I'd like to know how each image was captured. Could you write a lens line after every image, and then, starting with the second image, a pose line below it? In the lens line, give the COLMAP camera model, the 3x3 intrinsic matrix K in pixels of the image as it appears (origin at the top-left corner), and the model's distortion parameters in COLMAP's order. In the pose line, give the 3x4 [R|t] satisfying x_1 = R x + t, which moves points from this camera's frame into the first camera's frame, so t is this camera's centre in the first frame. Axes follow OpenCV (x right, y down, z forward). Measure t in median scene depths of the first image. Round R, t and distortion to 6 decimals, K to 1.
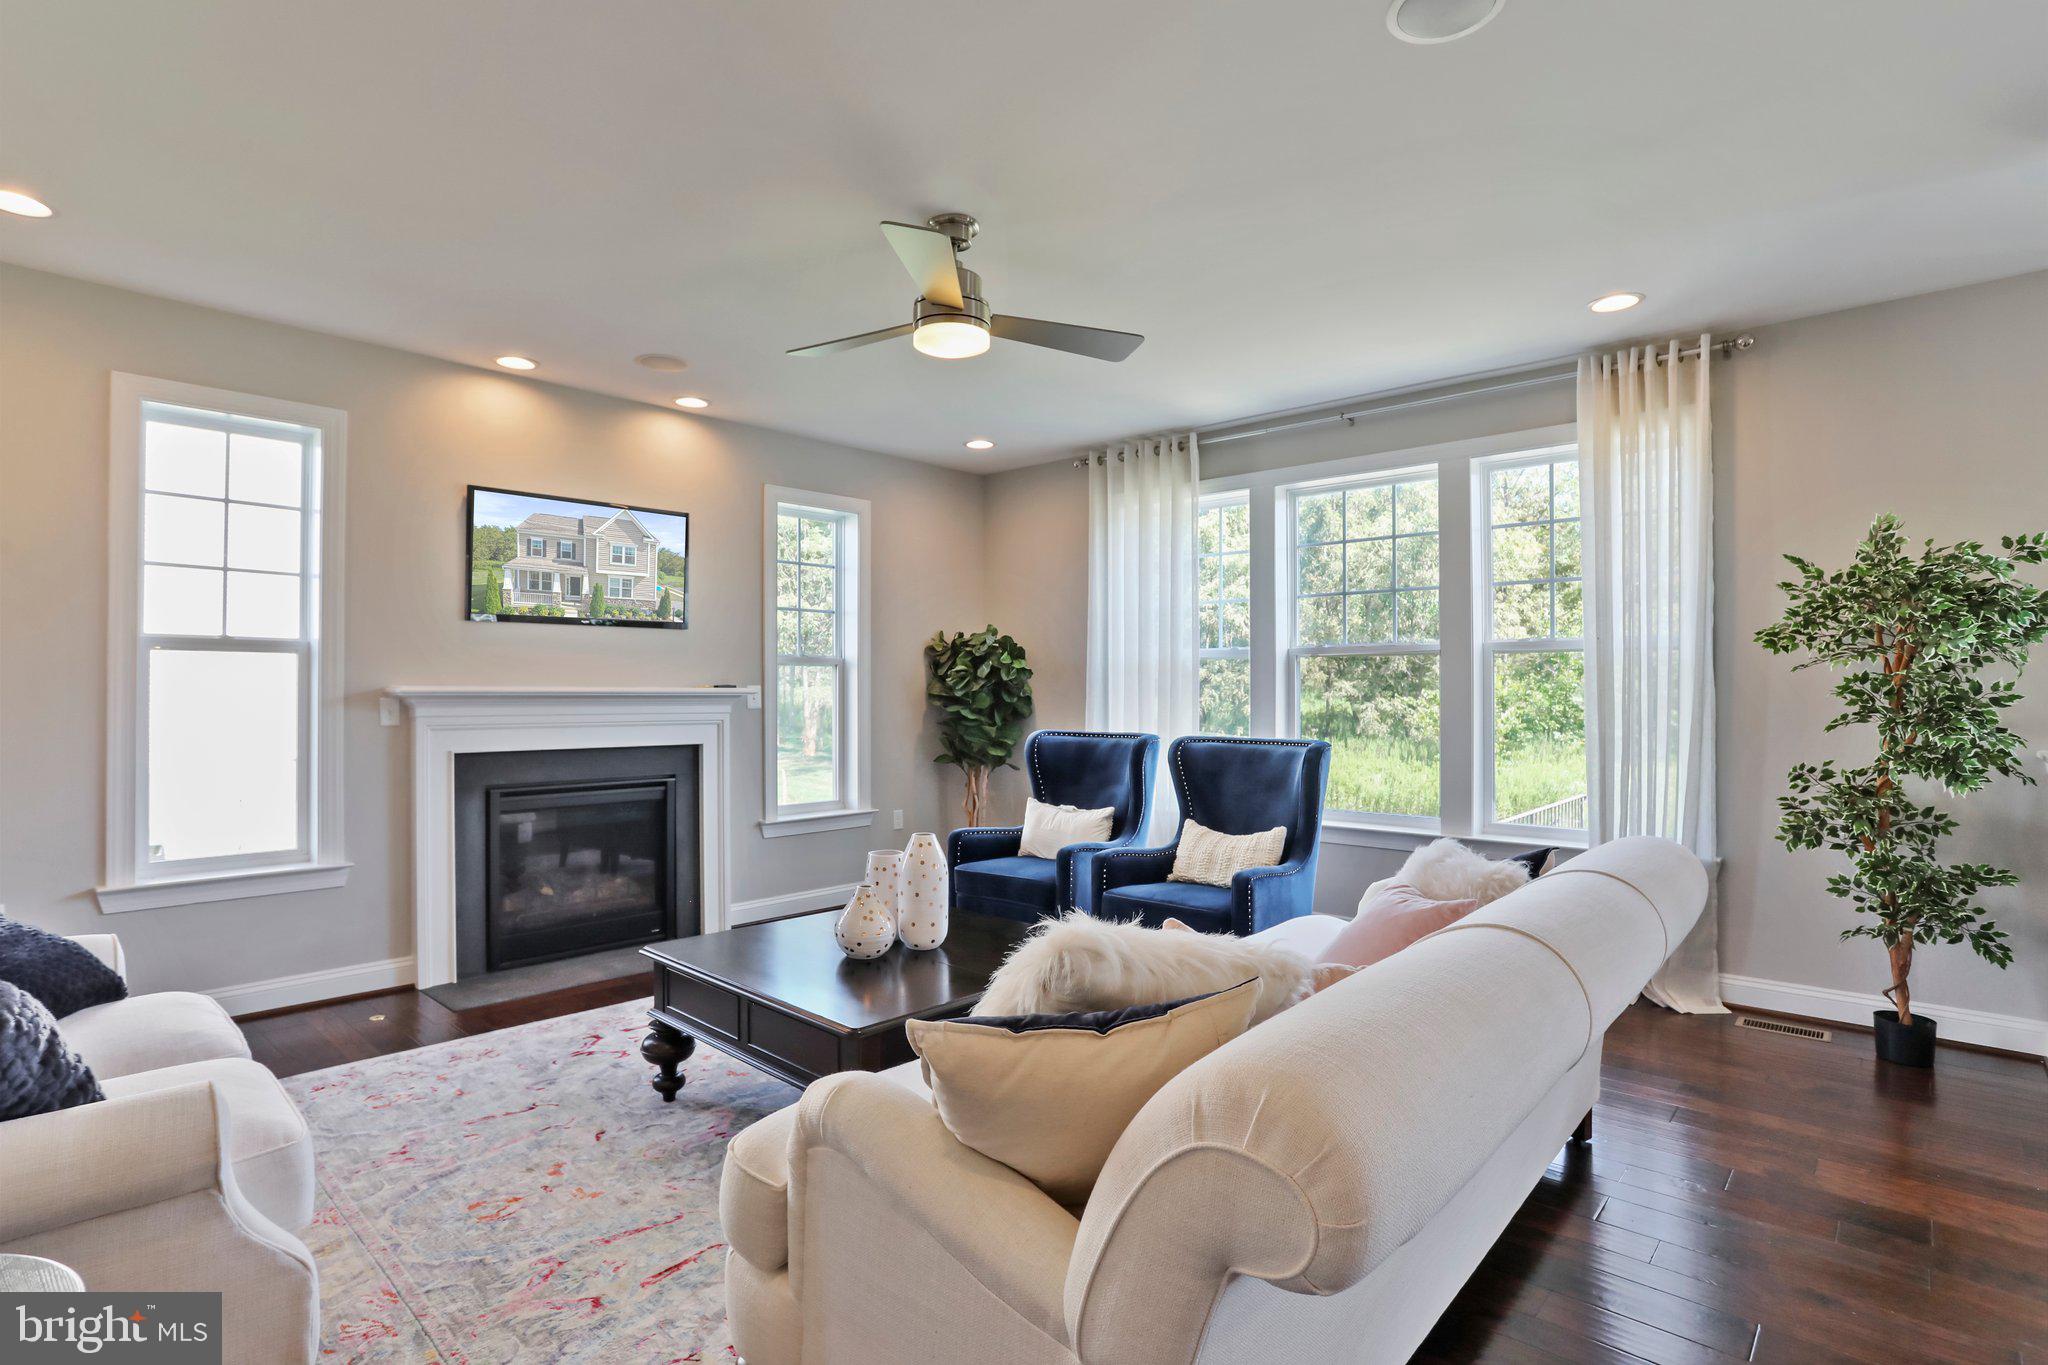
lens RADIAL K [[1028.2, 0, 1038.8], [0, 1028.2, 676.2], [0, 0, 1]] dist [-0.038678, 0.005641]
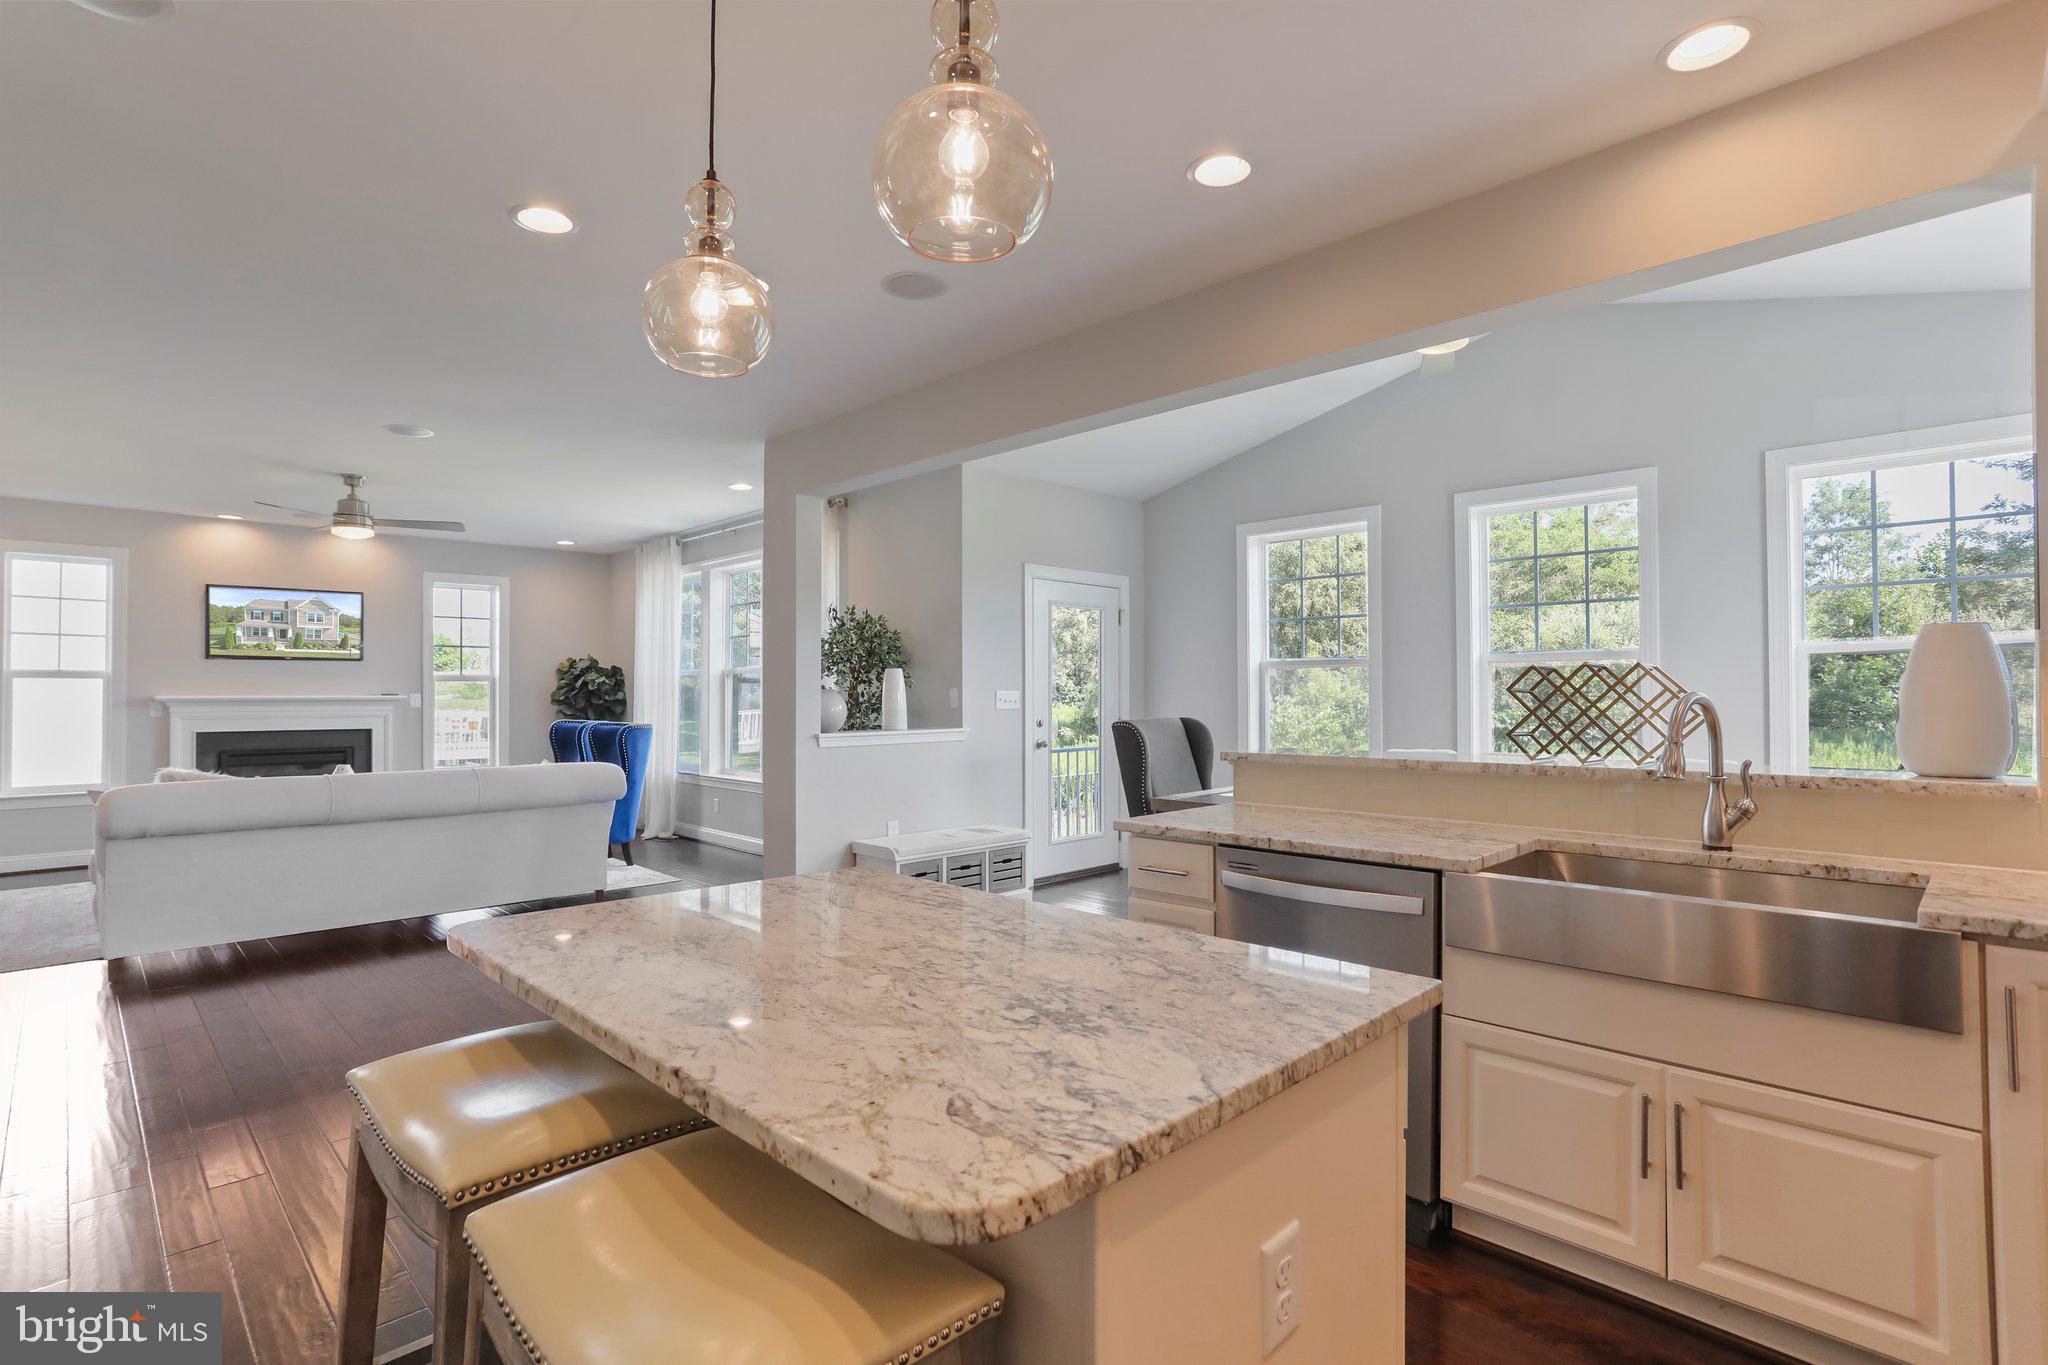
lens RADIAL K [[985.3, 0, 1035.3], [0, 985.3, 682.7], [0, 0, 1]] dist [-0.043903, 0.017702]
pose [[0.997655, -0.004447, -0.068296, 0.950058], [0.004611, 0.999987, 0.002238, -0.008043], [0.068285, -0.002547, 0.997663, -0.562479]]
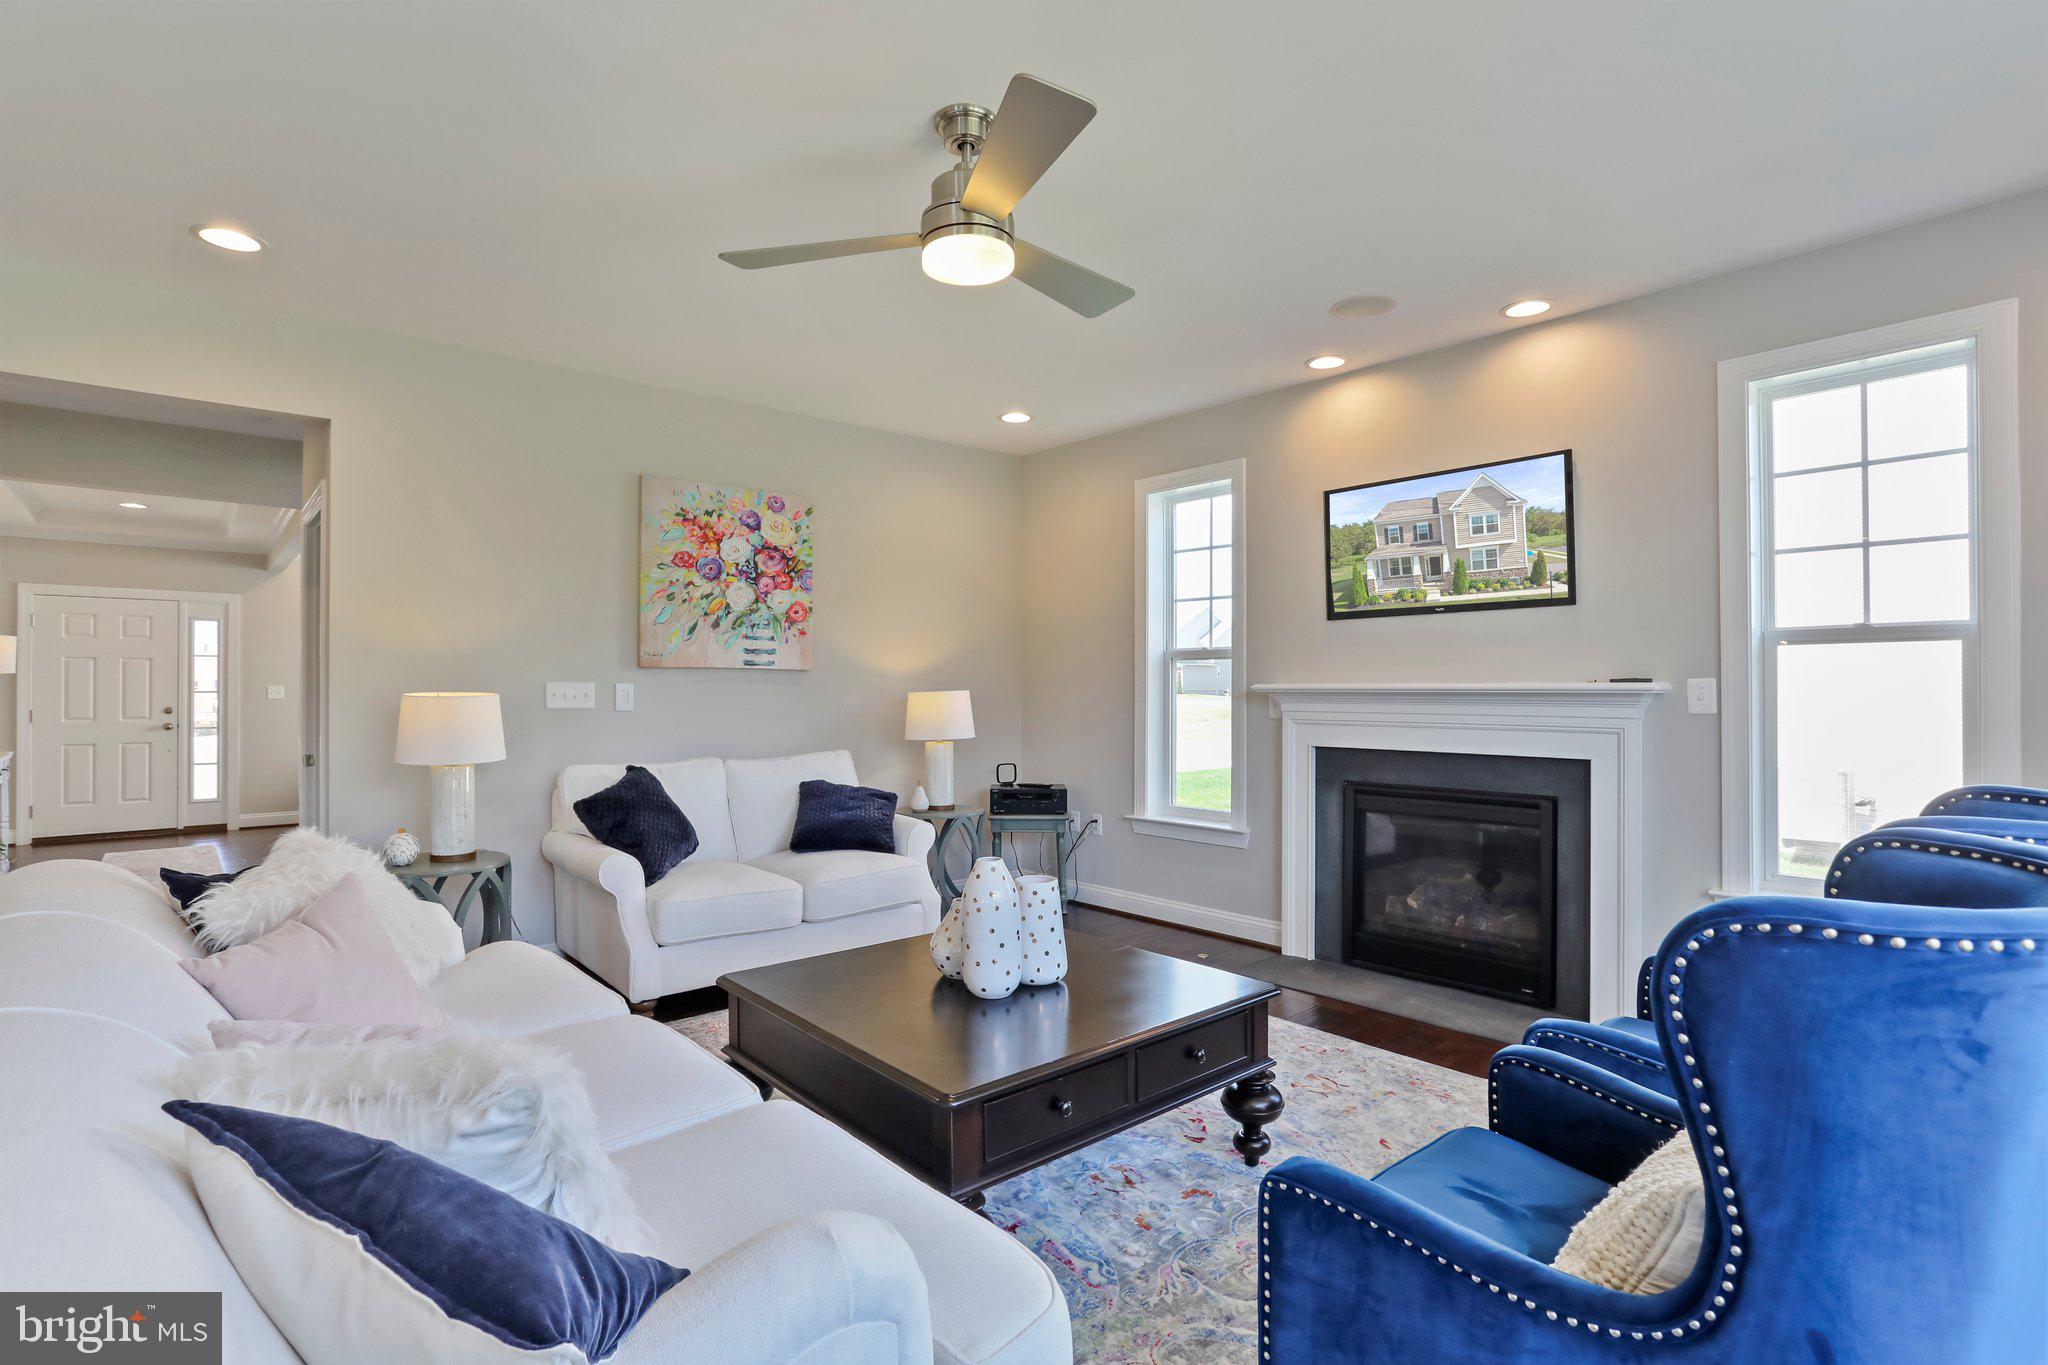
lens RADIAL K [[985.3, 0, 1031.4], [0, 985.3, 691.6], [0, 0, 1]] dist [-0.043903, 0.017702]
pose [[-0.096449, 0.005368, -0.995323, 0.439550], [0.021269, 0.999768, 0.003331, 0.007232], [0.995111, -0.020848, -0.096541, 0.734598]]
